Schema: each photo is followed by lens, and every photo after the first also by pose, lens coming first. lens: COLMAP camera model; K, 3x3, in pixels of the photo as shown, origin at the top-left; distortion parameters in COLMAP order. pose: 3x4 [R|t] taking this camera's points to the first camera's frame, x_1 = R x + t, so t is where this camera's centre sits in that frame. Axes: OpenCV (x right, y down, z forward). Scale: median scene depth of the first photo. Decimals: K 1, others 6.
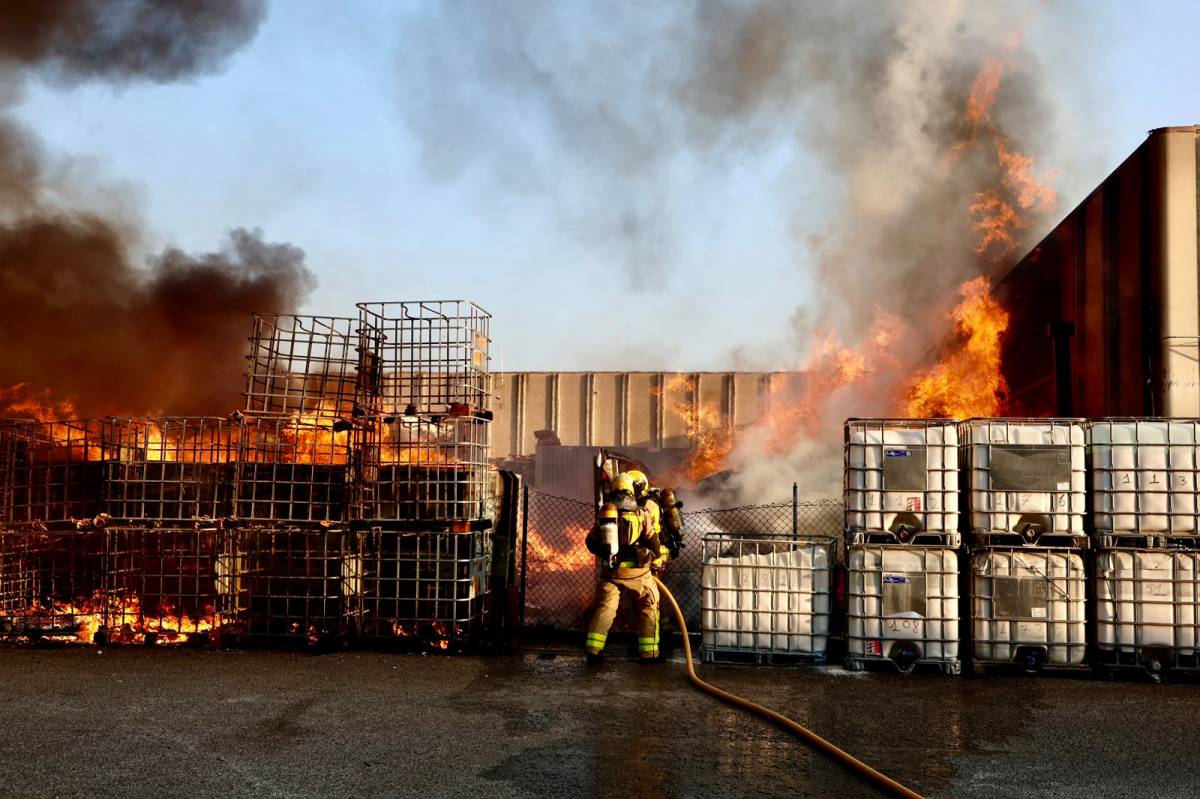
lens RADIAL K [[1224.1, 0, 603.0], [0, 1224.1, 400.2], [0, 0, 1]] dist [0.007415, 0.000000]
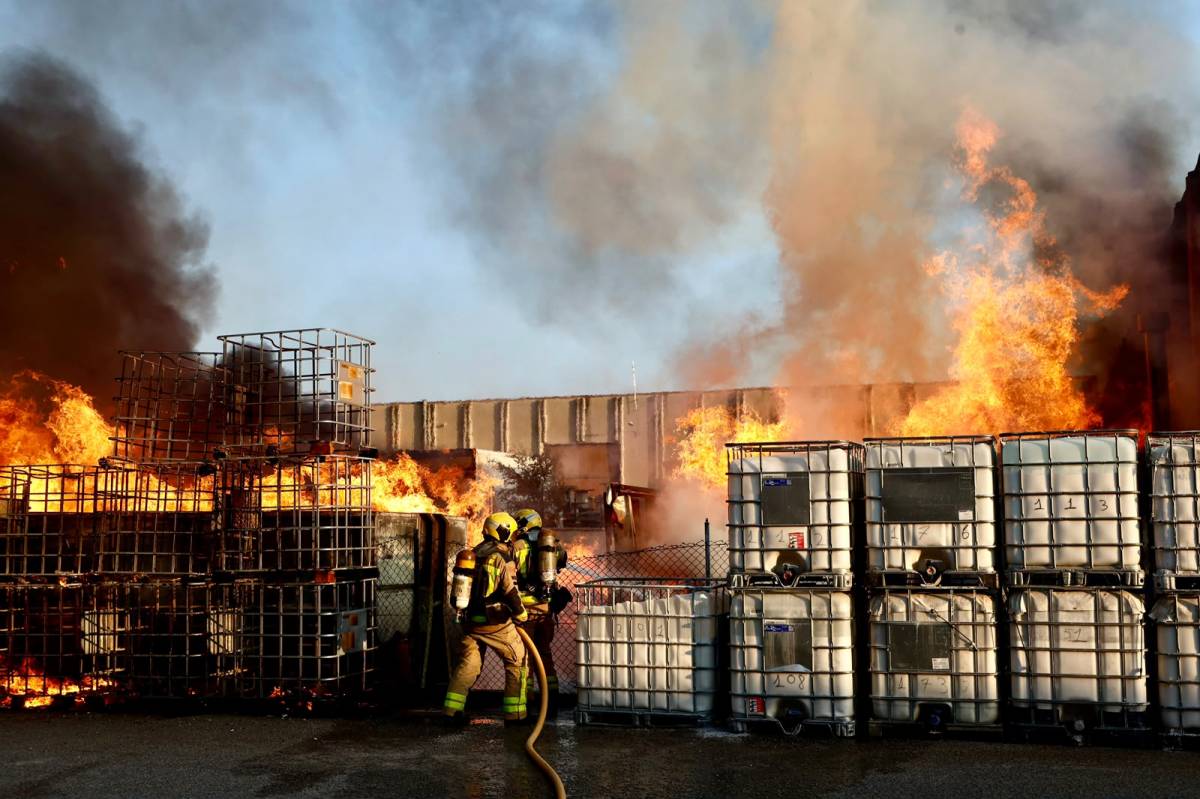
lens RADIAL K [[1477.9, 0, 621.4], [0, 1477.9, 401.9], [0, 0, 1]] dist [0.000061, 0.000000]
pose [[0.986717, -0.038111, -0.157914, 0.299532], [0.035799, 0.999206, -0.017460, 0.000677], [0.158454, 0.011575, 0.987298, -0.054983]]
